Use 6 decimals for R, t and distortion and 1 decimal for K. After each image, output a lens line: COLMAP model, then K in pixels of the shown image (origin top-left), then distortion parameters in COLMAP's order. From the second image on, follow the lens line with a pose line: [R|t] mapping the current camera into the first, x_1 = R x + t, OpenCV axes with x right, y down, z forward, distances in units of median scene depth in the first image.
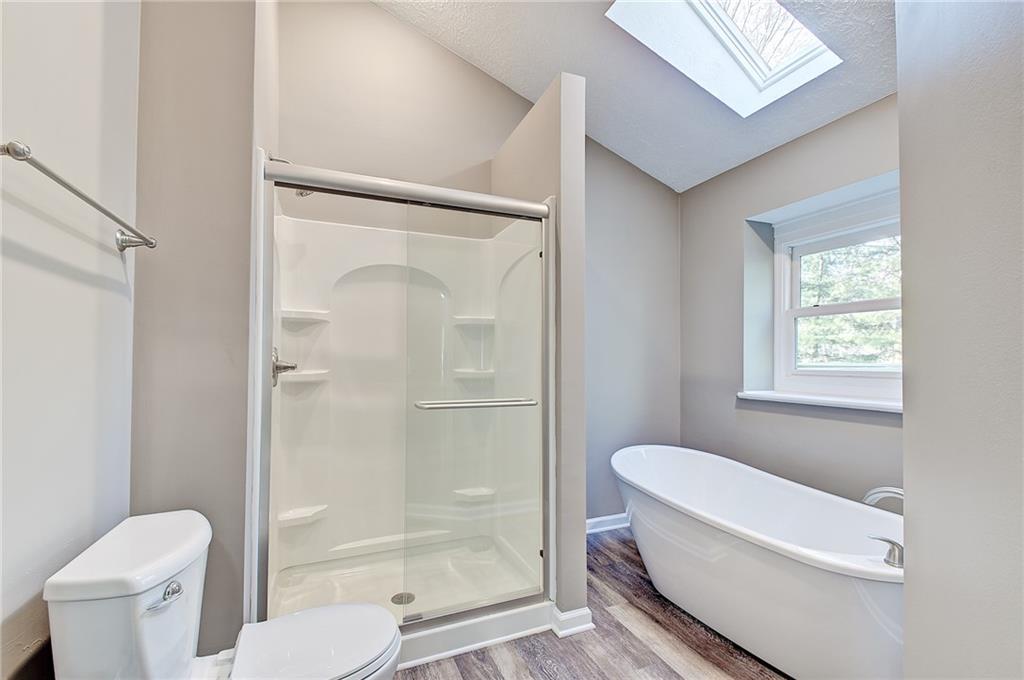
lens RADIAL K [[445.8, 0, 512.0], [0, 445.8, 354.4], [0, 0, 1]] dist [0.027212, -0.017508]
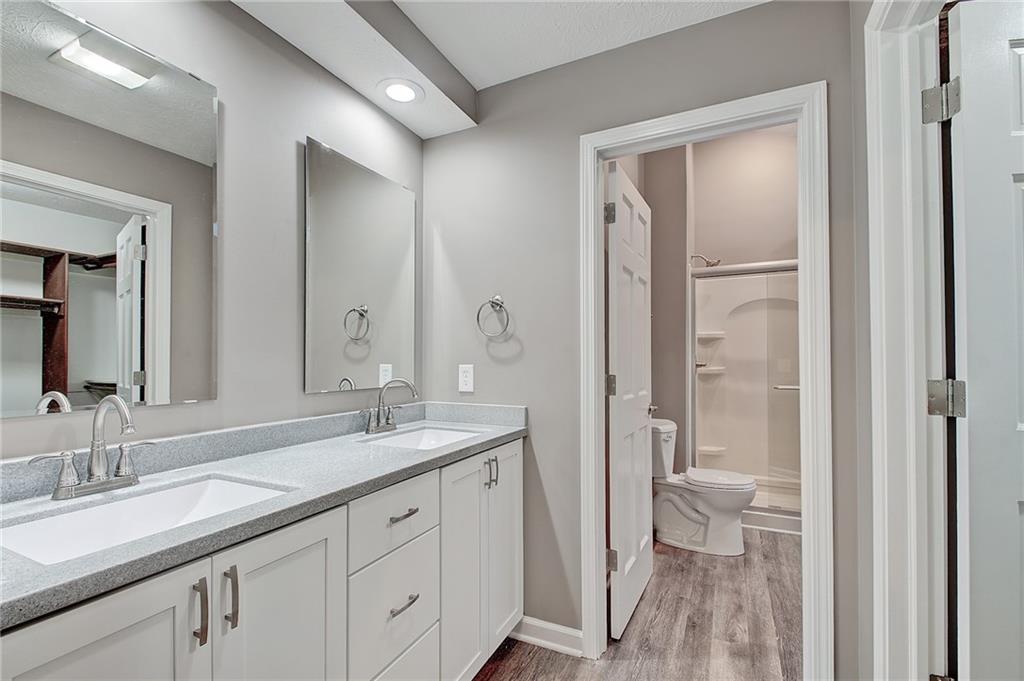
lens RADIAL K [[445.8, 0, 512.0], [0, 445.8, 354.9], [0, 0, 1]] dist [0.027212, -0.017508]
pose [[0.662384, -0.000836, -0.749164, 0.388504], [0.010746, 0.999907, 0.008385, -0.037380], [0.749088, -0.013604, 0.662331, -0.856095]]
